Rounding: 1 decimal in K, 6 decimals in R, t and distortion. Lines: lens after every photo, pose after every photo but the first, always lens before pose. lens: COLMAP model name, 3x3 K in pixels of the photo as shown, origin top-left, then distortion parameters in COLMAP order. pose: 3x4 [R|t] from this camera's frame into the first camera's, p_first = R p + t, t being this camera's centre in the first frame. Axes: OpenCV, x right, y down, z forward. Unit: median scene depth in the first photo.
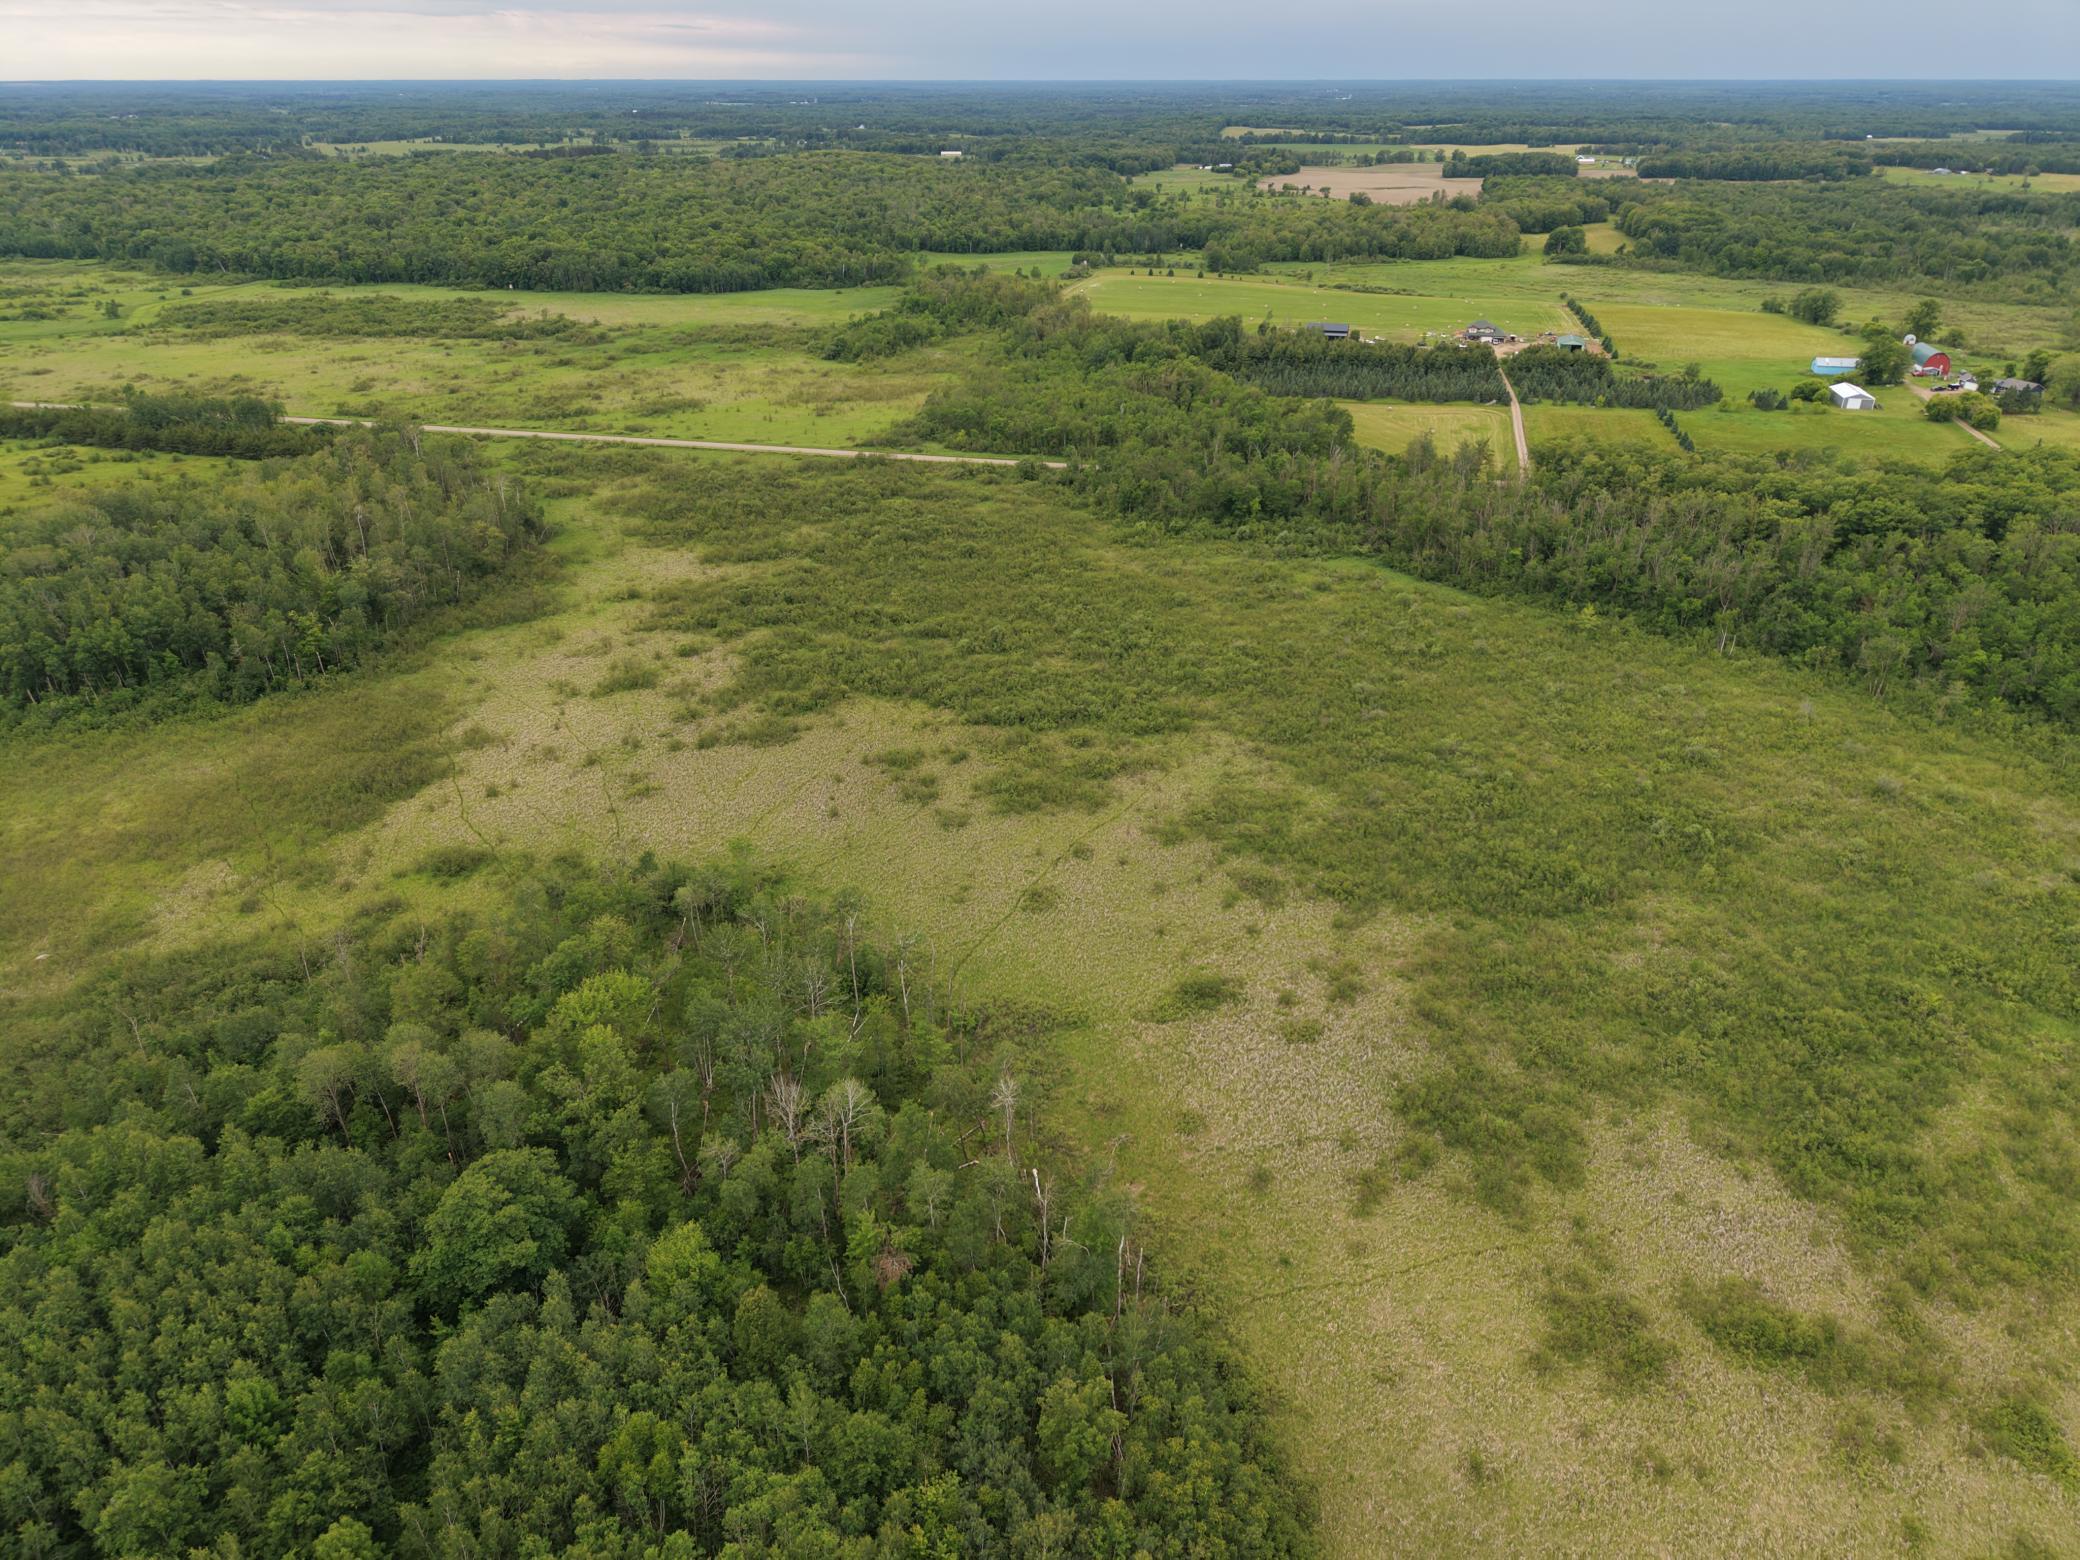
lens RADIAL K [[1387.0, 0, 1051.2], [0, 1387.0, 781.9], [0, 0, 1]] dist [0.026519, -0.023062]
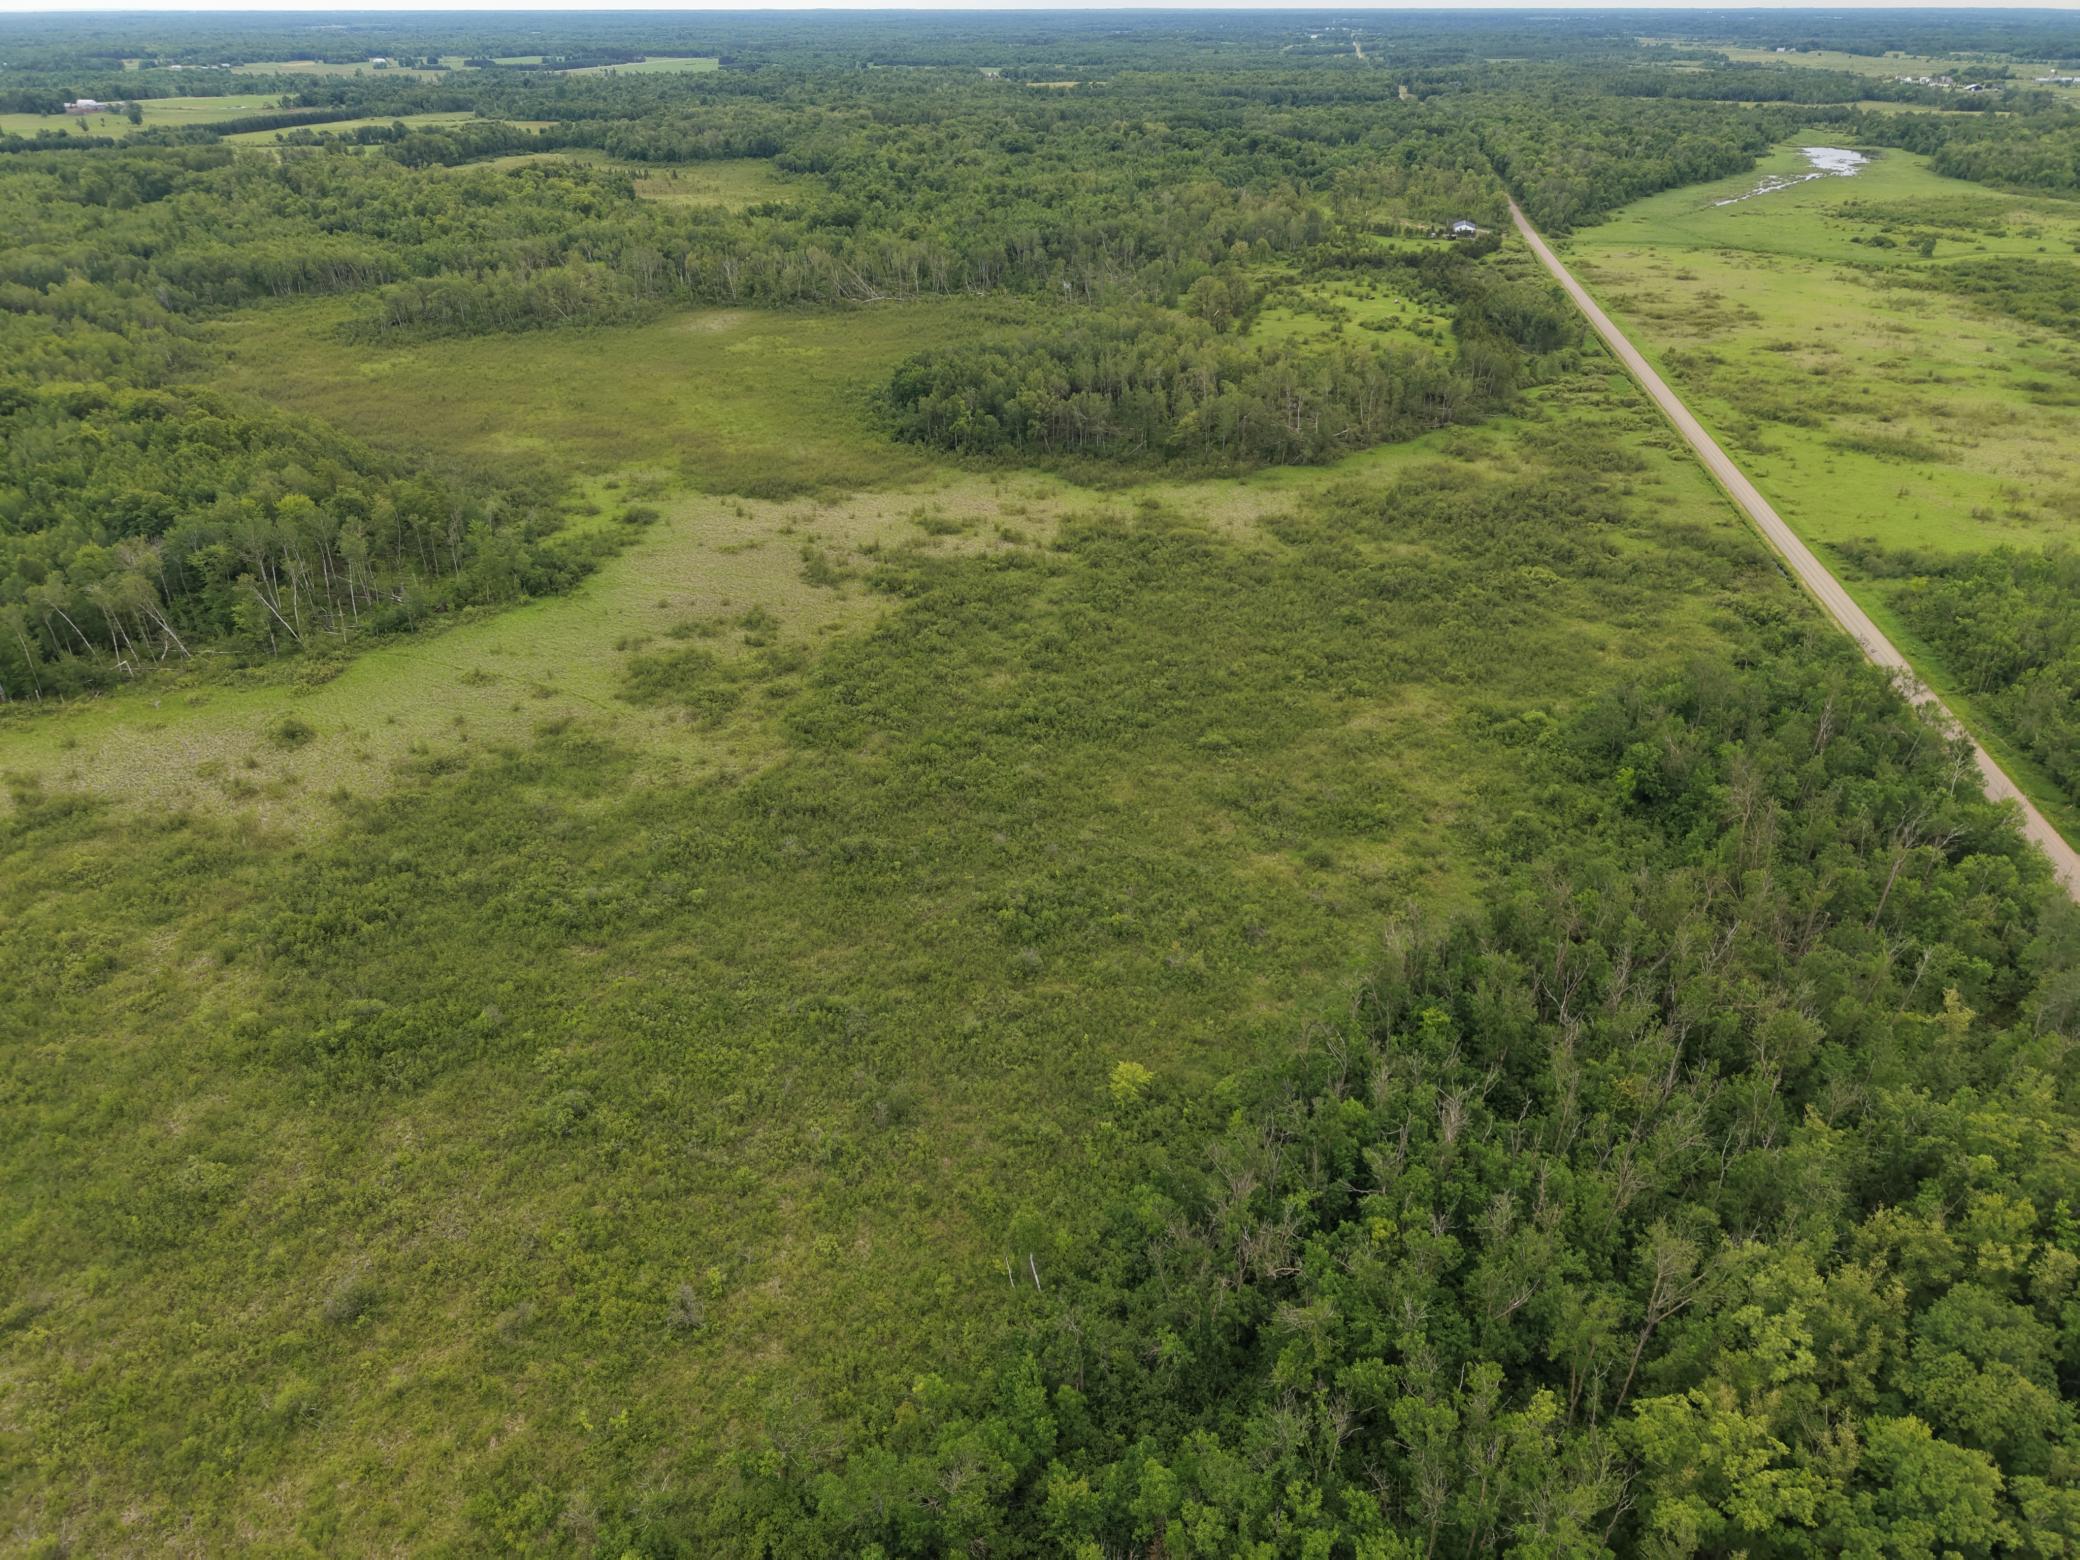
lens RADIAL K [[1387.0, 0, 1041.9], [0, 1387.0, 792.8], [0, 0, 1]] dist [0.026519, -0.023062]
pose [[0.032231, 0.492730, -0.869585, 0.497644], [-0.452362, 0.783017, 0.426911, -0.259418], [0.891252, 0.379608, 0.248129, 0.516167]]
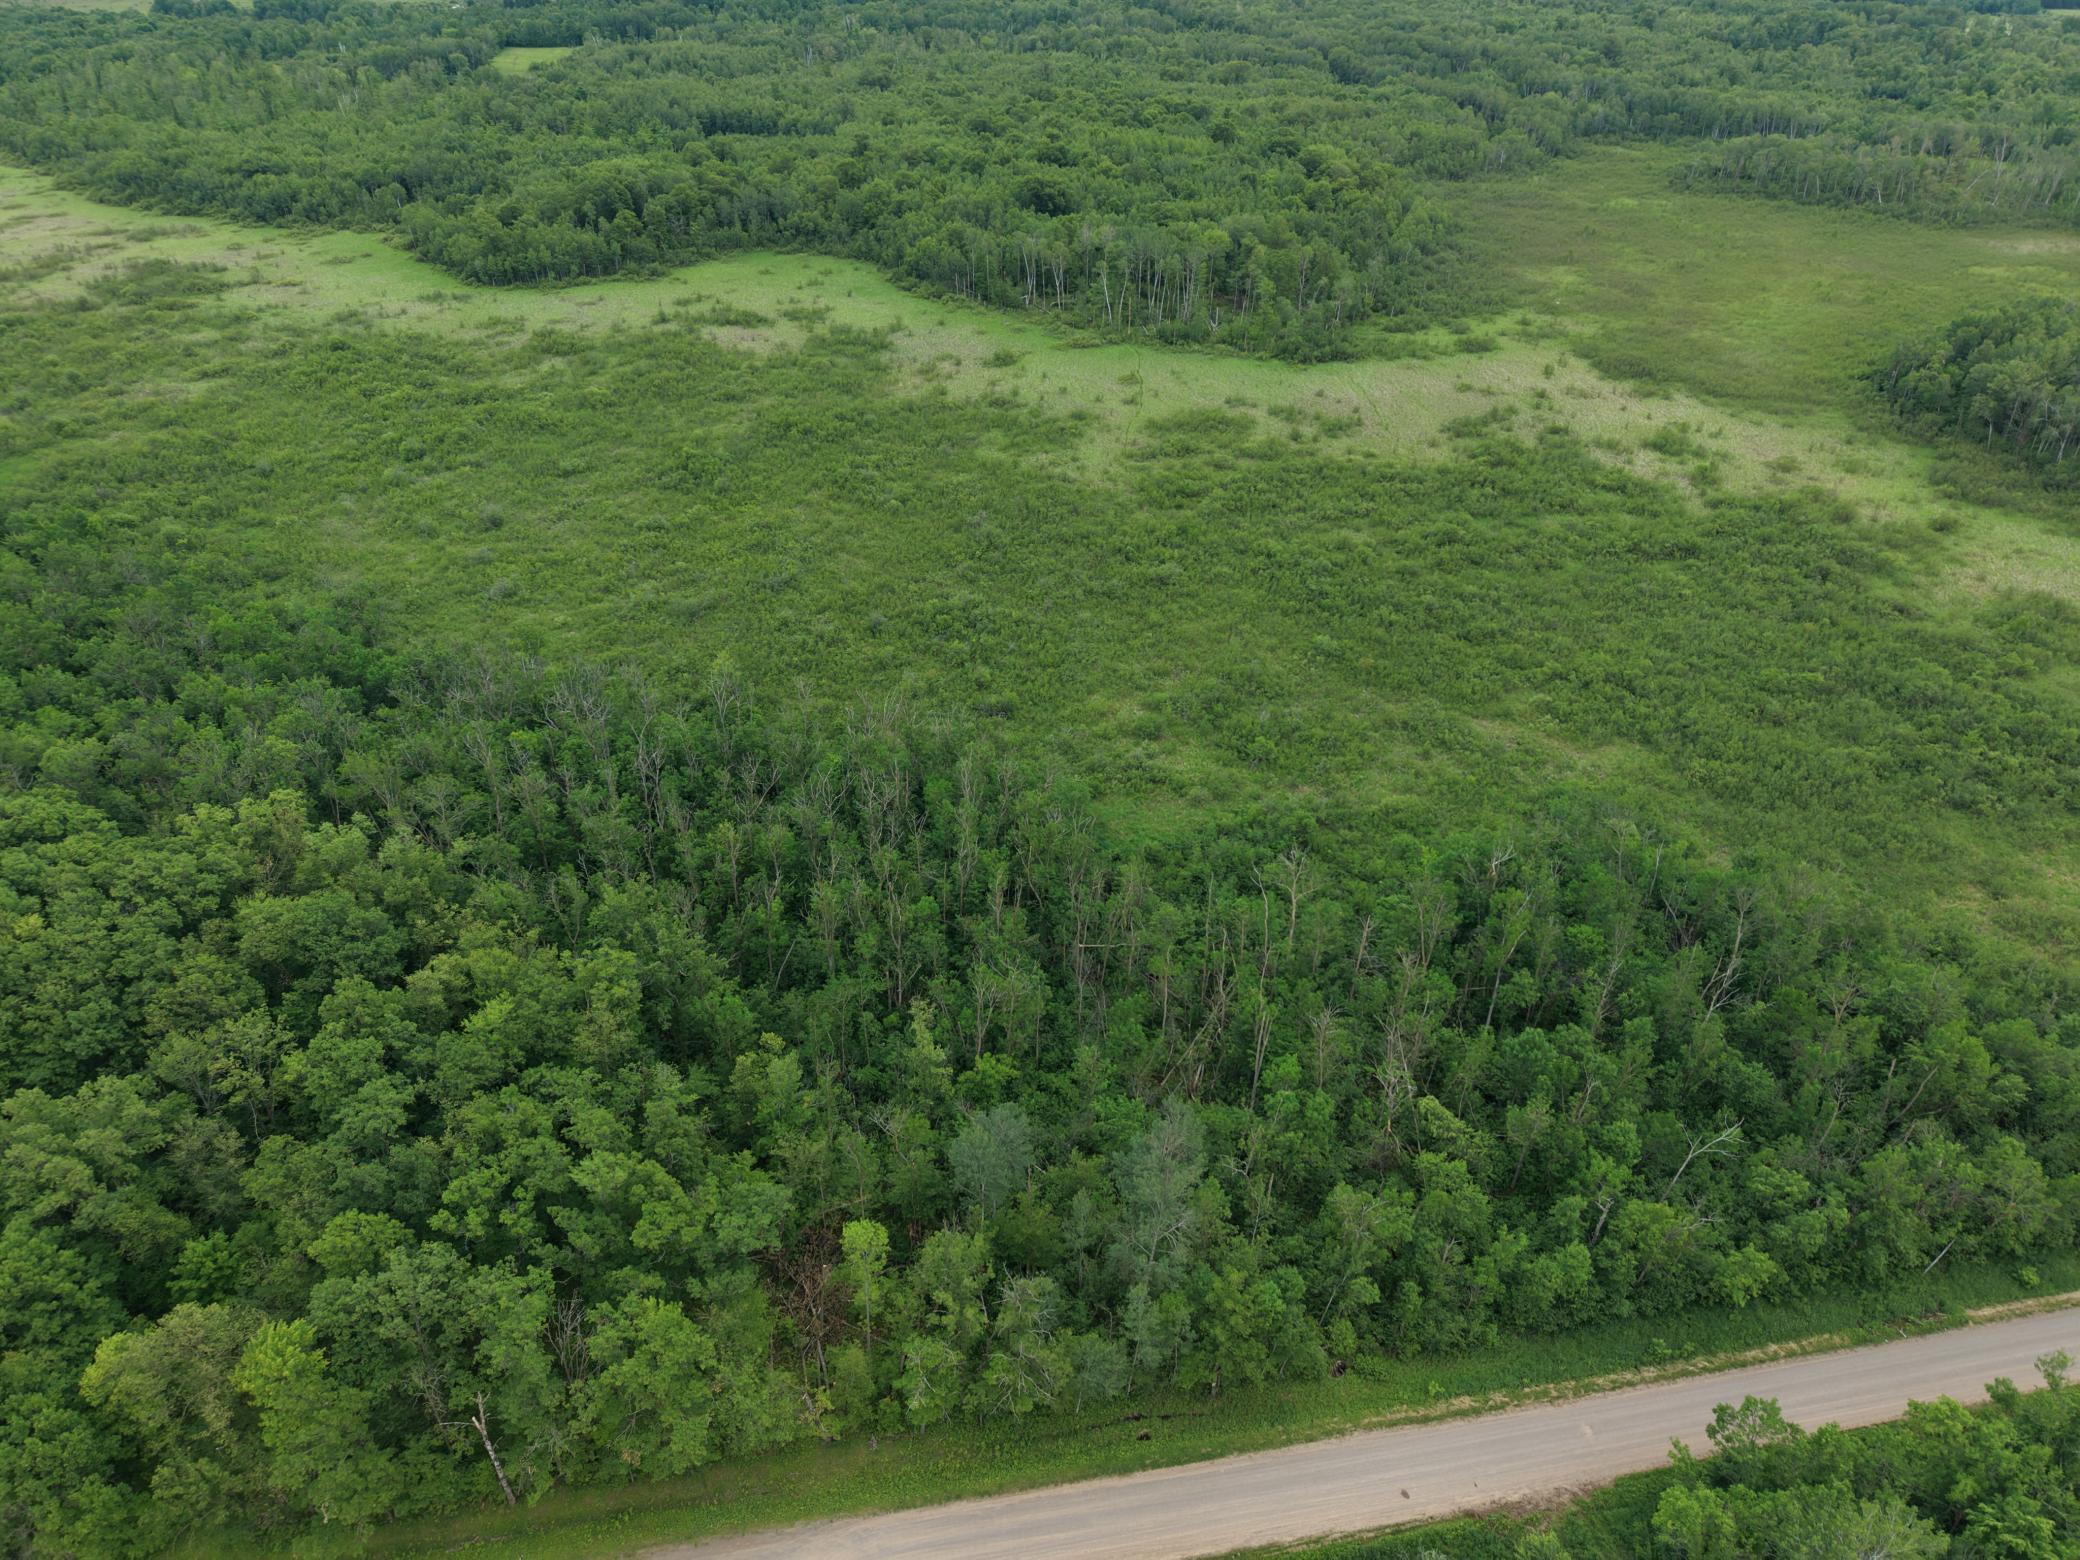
lens RADIAL K [[1387.0, 0, 1036.0], [0, 1387.0, 786.8], [0, 0, 1]] dist [0.026519, -0.023062]
pose [[-0.919208, 0.210827, -0.332578, 0.307275], [-0.185952, 0.512082, 0.838567, -0.423655], [0.347100, 0.832661, -0.431506, 0.882987]]
